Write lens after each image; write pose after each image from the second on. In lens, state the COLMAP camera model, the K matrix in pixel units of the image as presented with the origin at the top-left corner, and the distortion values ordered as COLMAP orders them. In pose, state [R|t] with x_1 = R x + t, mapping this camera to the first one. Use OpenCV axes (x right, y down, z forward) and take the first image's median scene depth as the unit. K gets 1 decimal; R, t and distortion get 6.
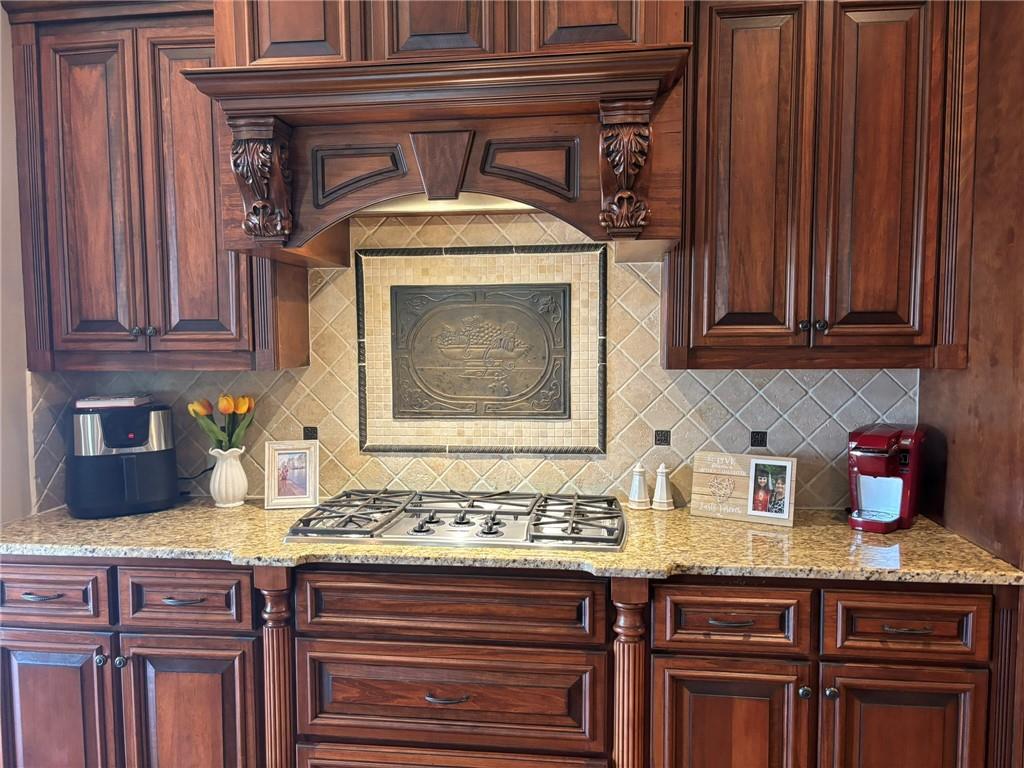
lens RADIAL K [[772.6, 0, 498.5], [0, 772.6, 392.9], [0, 0, 1]] dist [0.039924, -0.048501]
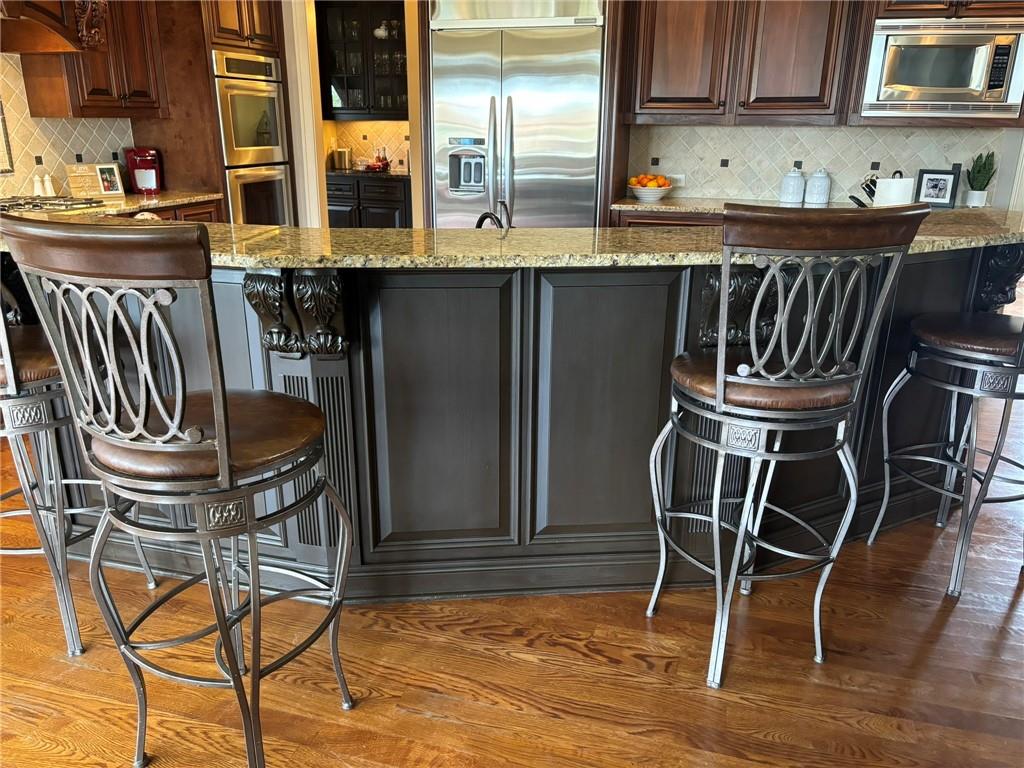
lens RADIAL K [[772.6, 0, 513.0], [0, 772.6, 378.4], [0, 0, 1]] dist [0.039924, -0.048501]
pose [[0.160997, -0.305055, 0.938627, -1.658048], [0.064148, 0.952257, 0.298482, 0.080778], [-0.984868, 0.012157, 0.172879, -0.428466]]
